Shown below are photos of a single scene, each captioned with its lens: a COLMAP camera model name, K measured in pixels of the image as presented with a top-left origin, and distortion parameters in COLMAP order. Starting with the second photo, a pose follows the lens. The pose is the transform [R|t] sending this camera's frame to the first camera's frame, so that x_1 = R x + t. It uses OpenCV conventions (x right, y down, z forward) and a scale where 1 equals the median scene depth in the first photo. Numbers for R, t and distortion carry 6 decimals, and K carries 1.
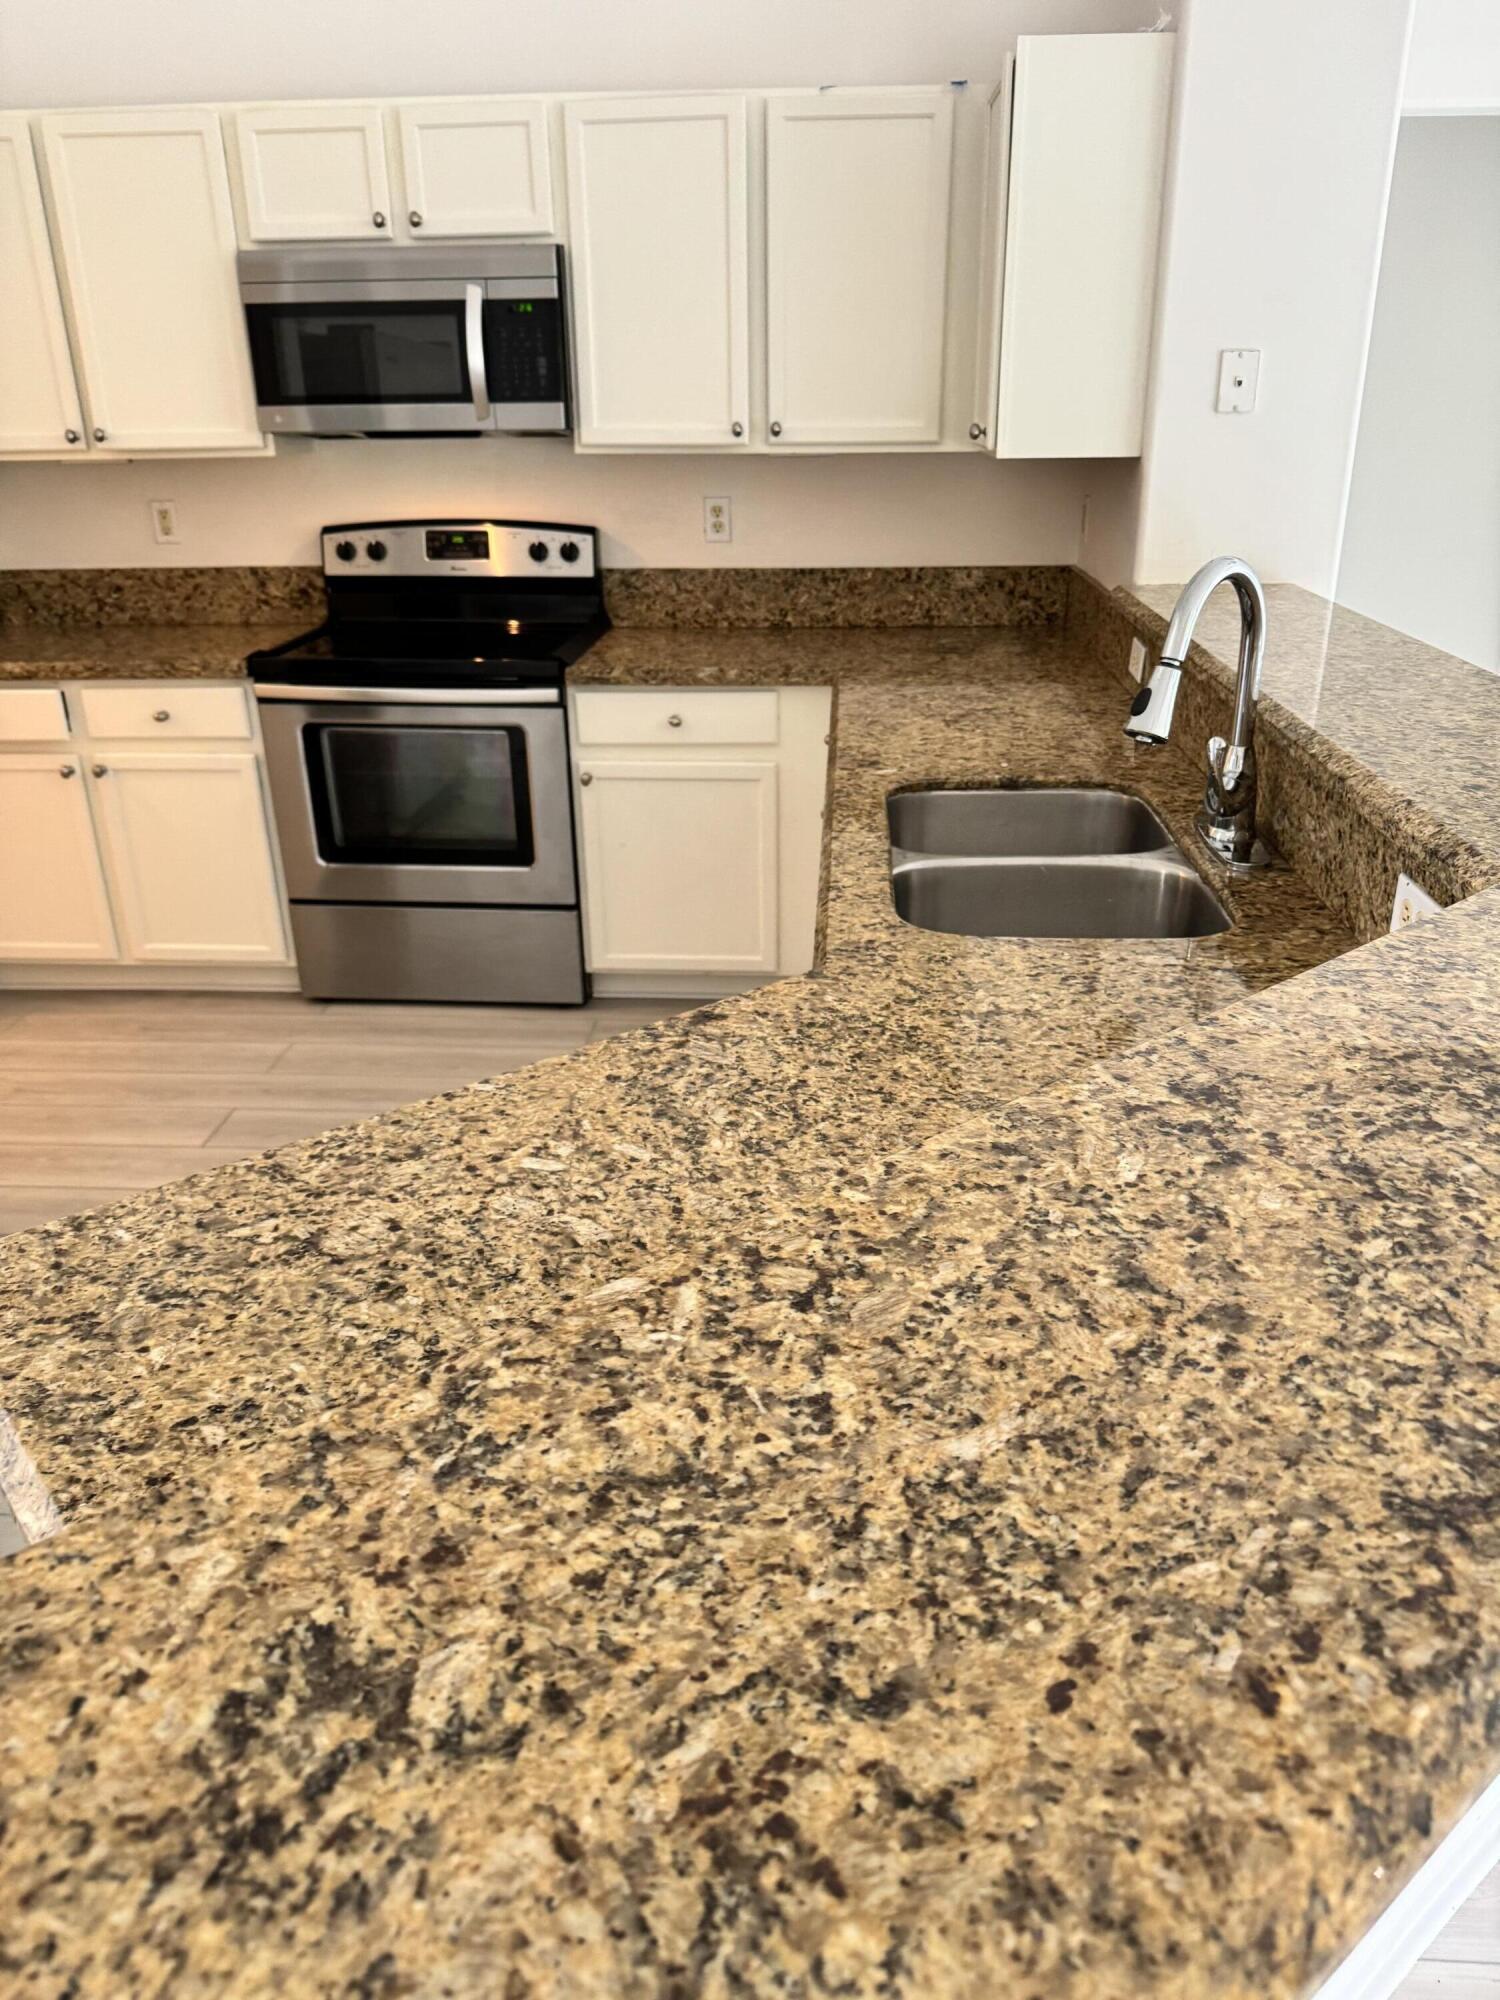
lens RADIAL K [[1445.0, 0, 749.0], [0, 1445.0, 1026.6], [0, 0, 1]] dist [0.020869, -0.031955]
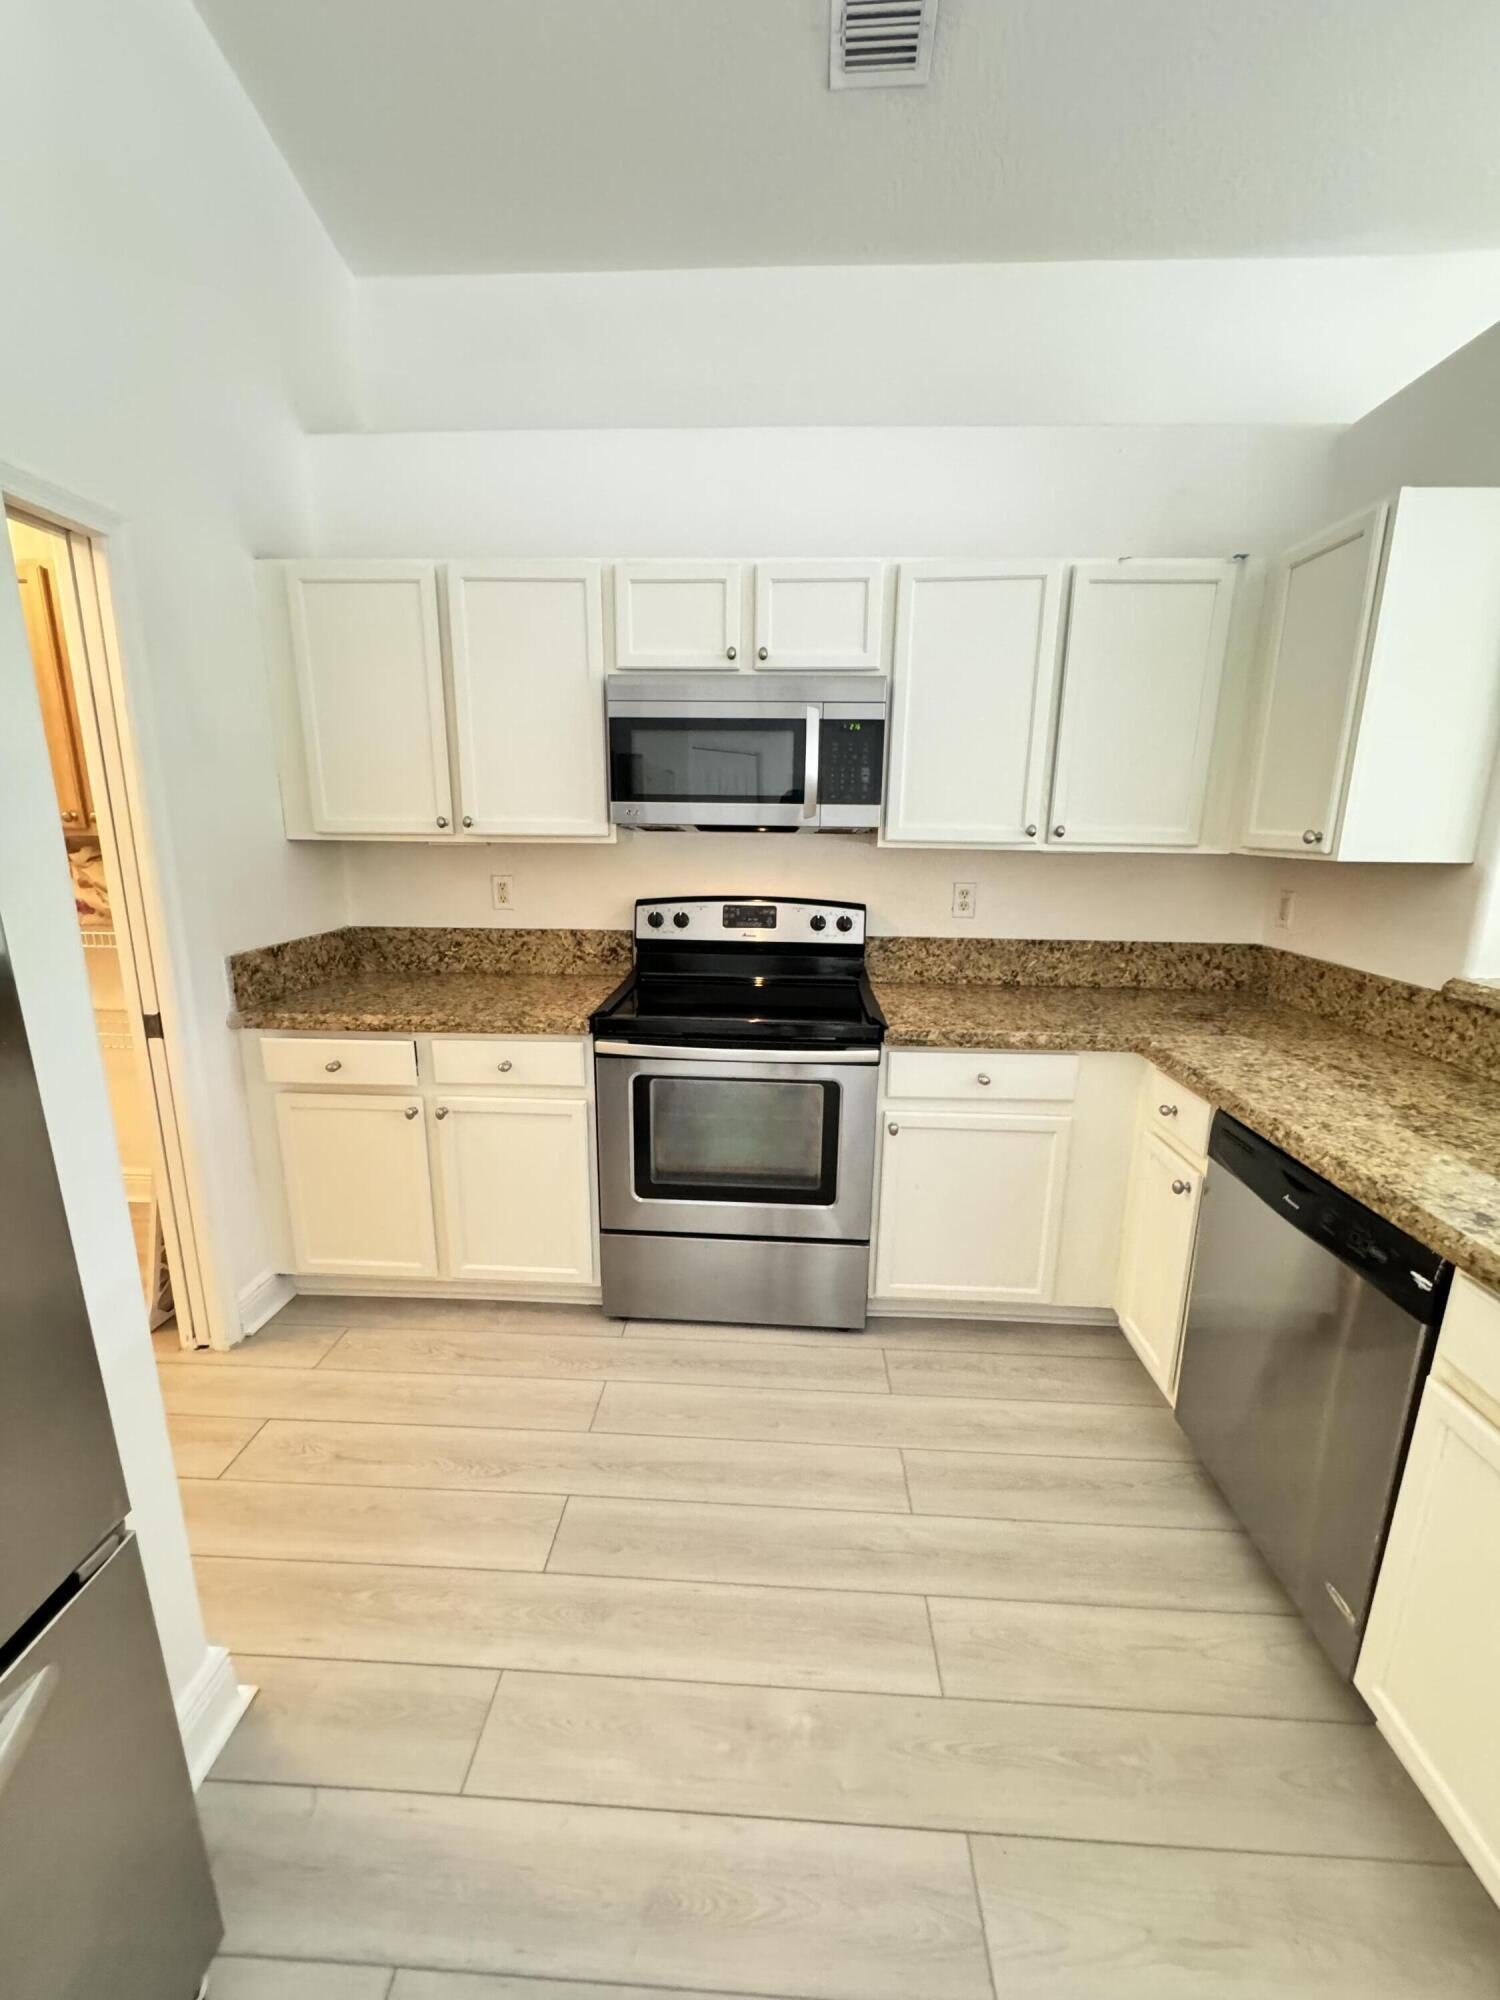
lens RADIAL K [[798.8, 0, 753.1], [0, 798.8, 1002.5], [0, 0, 1]] dist [-0.000754, 0.000567]
pose [[0.999409, 0.017057, 0.029857, -0.236009], [-0.011166, 0.982222, -0.187388, -0.149692], [-0.032522, 0.186944, 0.981832, 0.392924]]
